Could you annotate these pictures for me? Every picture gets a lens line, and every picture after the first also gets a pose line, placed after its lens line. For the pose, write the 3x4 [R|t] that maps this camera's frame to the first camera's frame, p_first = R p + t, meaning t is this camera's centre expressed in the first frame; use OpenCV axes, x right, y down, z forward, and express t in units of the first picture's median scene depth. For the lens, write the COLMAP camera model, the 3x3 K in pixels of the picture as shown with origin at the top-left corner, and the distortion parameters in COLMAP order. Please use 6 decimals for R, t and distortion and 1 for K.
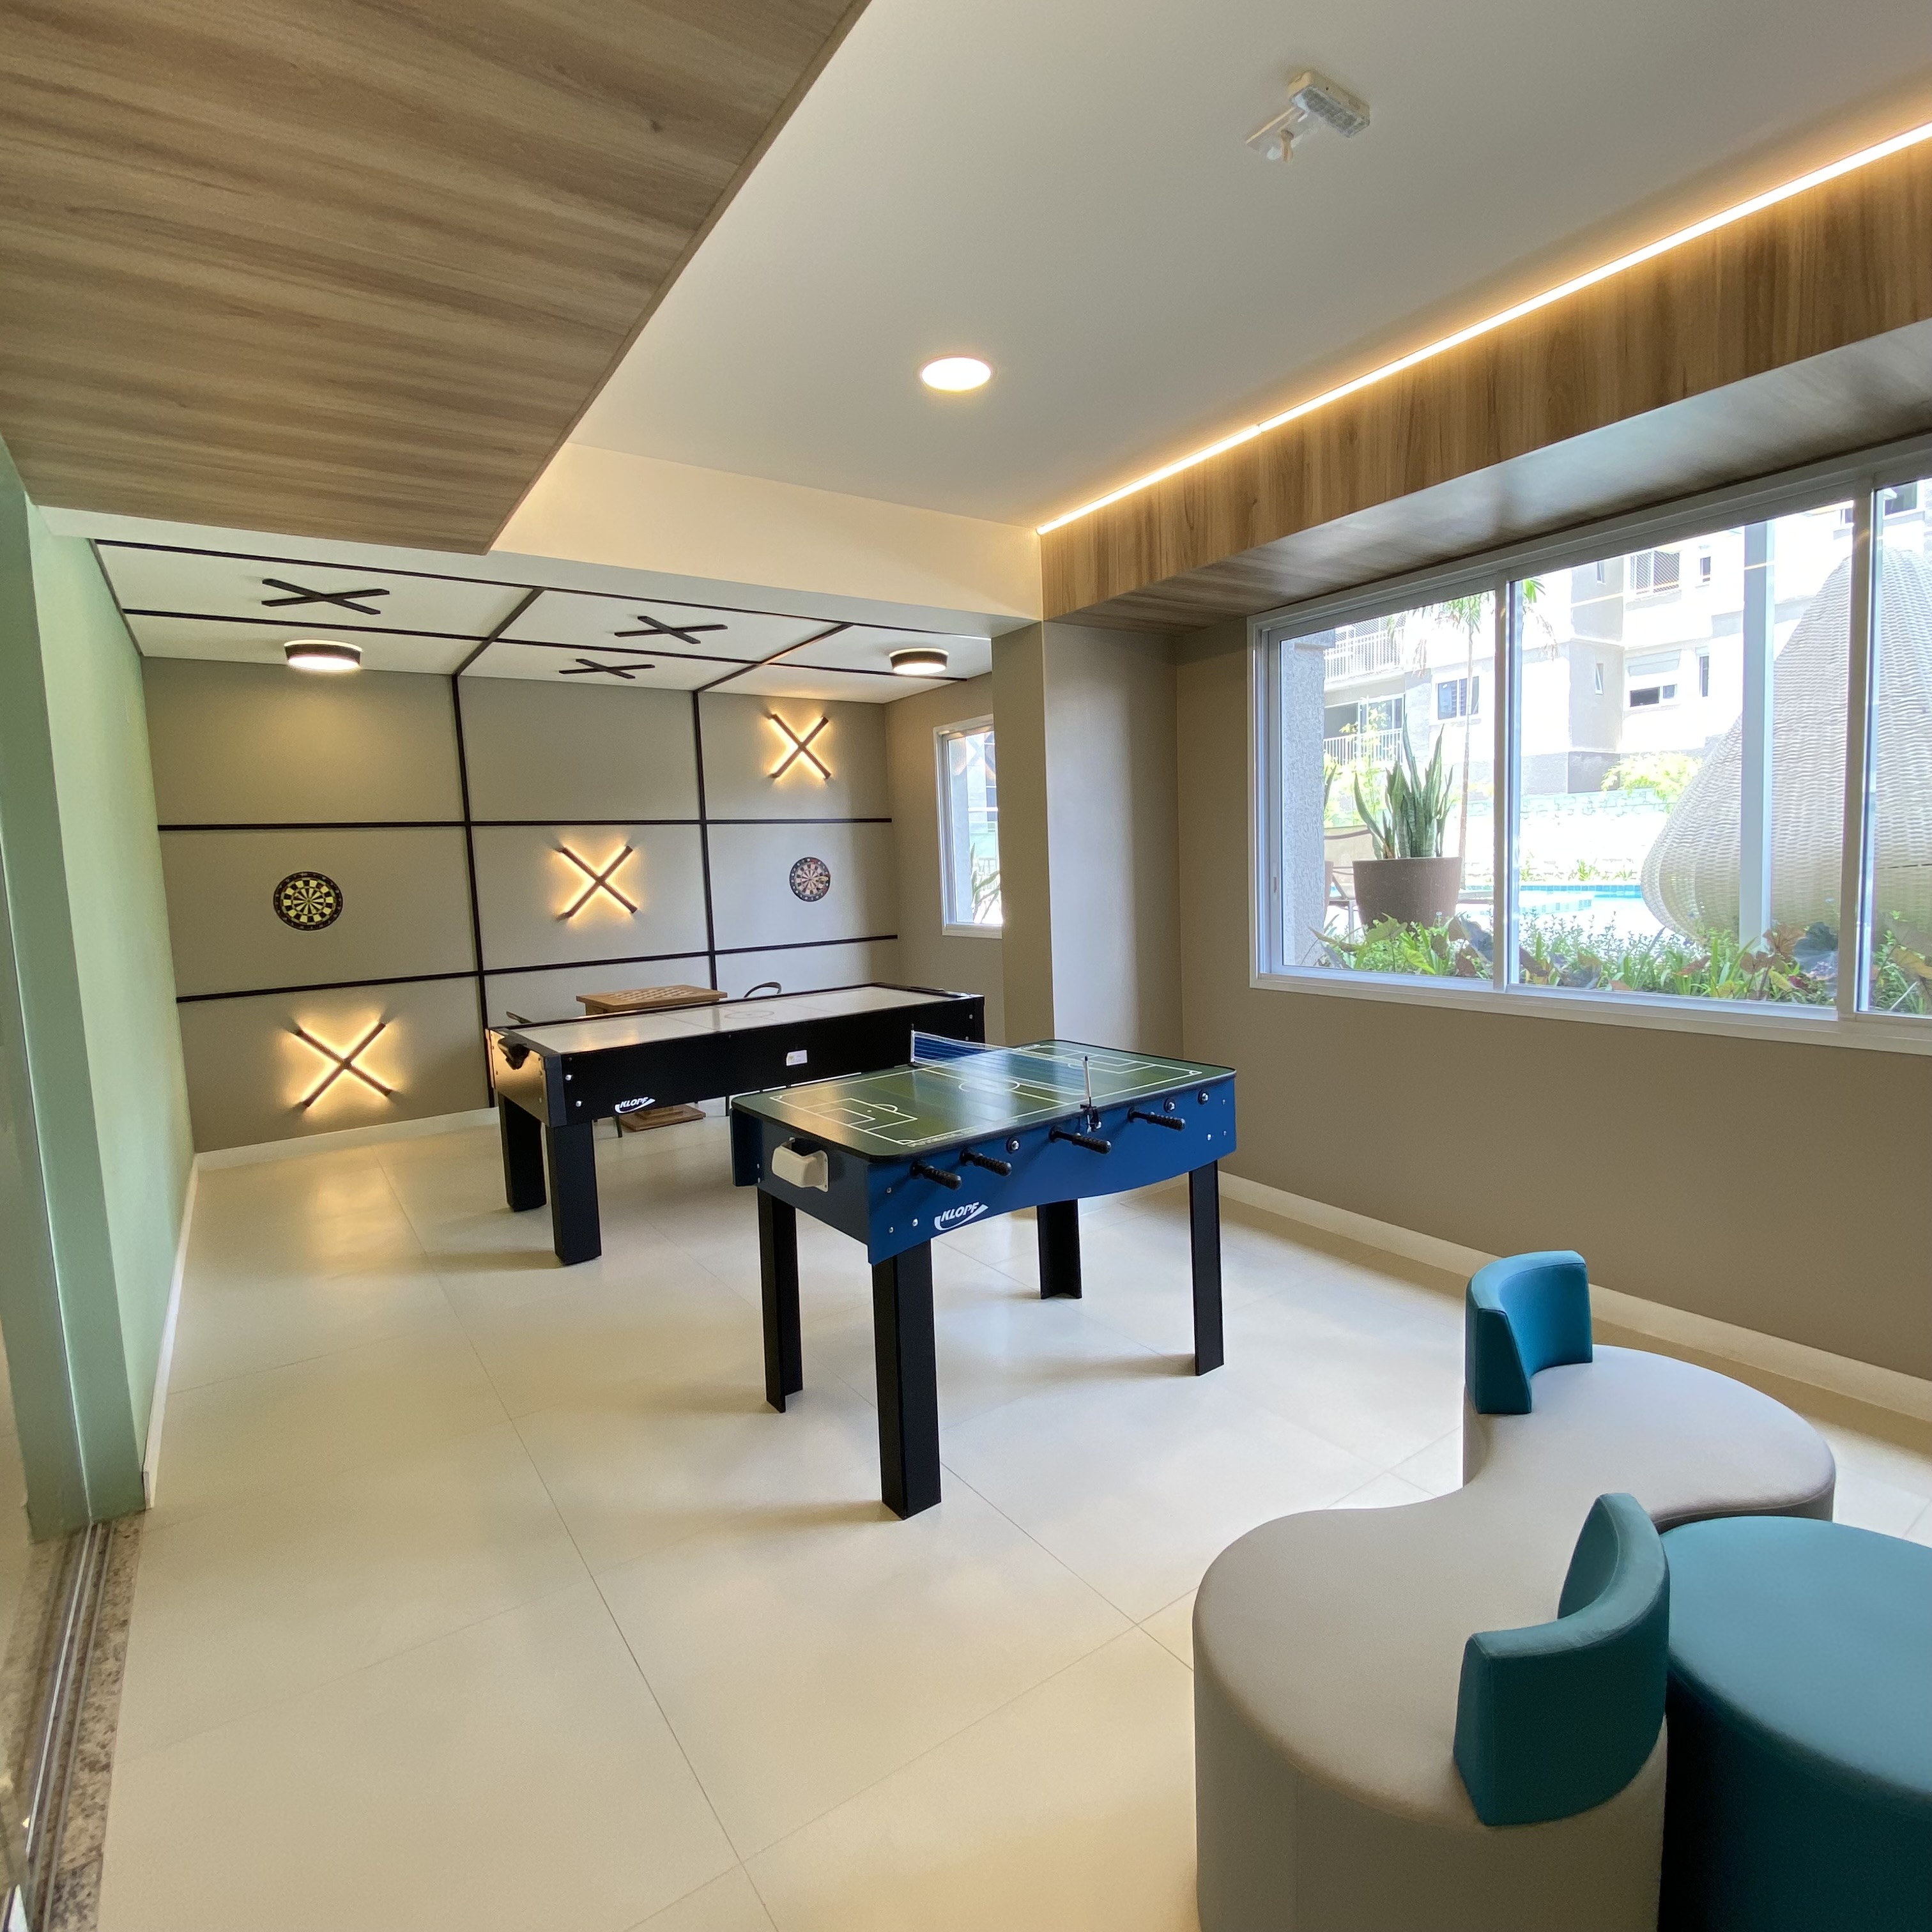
lens RADIAL K [[1048.2, 0, 979.8], [0, 1048.2, 958.4], [0, 0, 1]] dist [0.035385, -0.028157]
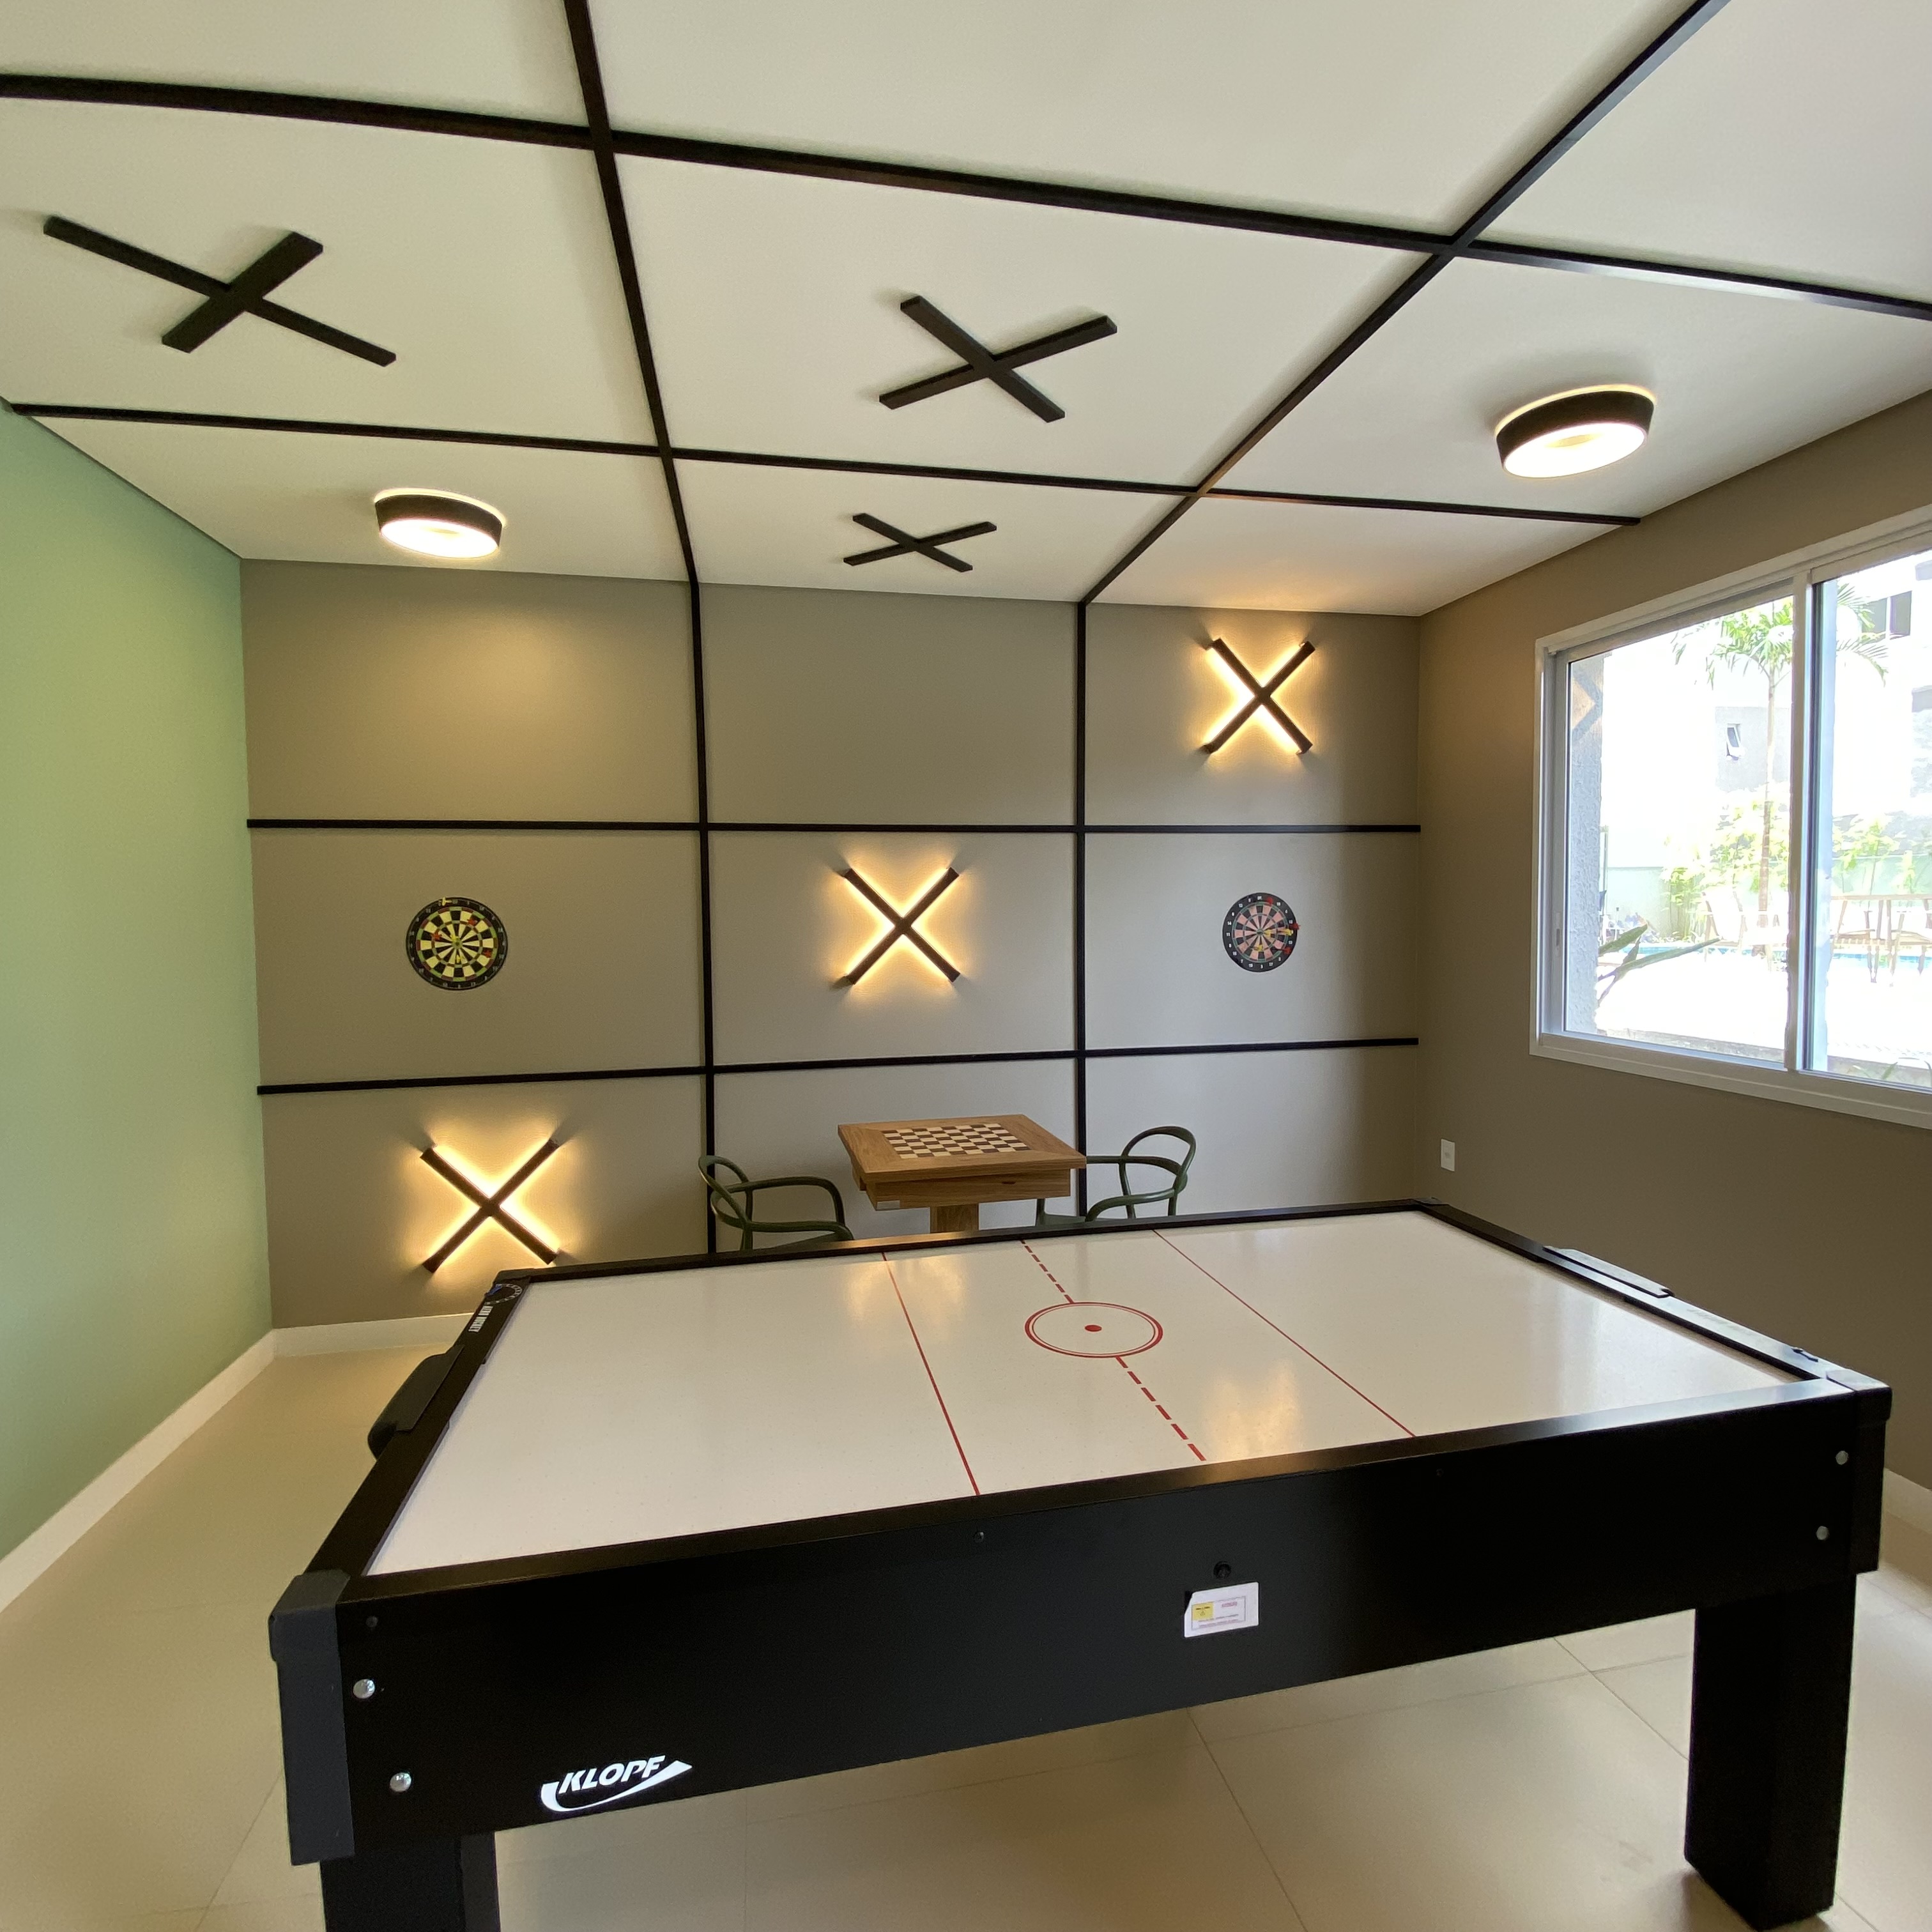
lens RADIAL K [[1048.2, 0, 973.3], [0, 1048.2, 979.5], [0, 0, 1]] dist [0.035385, -0.028157]
pose [[0.917118, 0.056870, -0.394539, -0.090182], [-0.062460, 0.998047, -0.001327, -0.045394], [0.393693, 0.025860, 0.918878, 0.479445]]
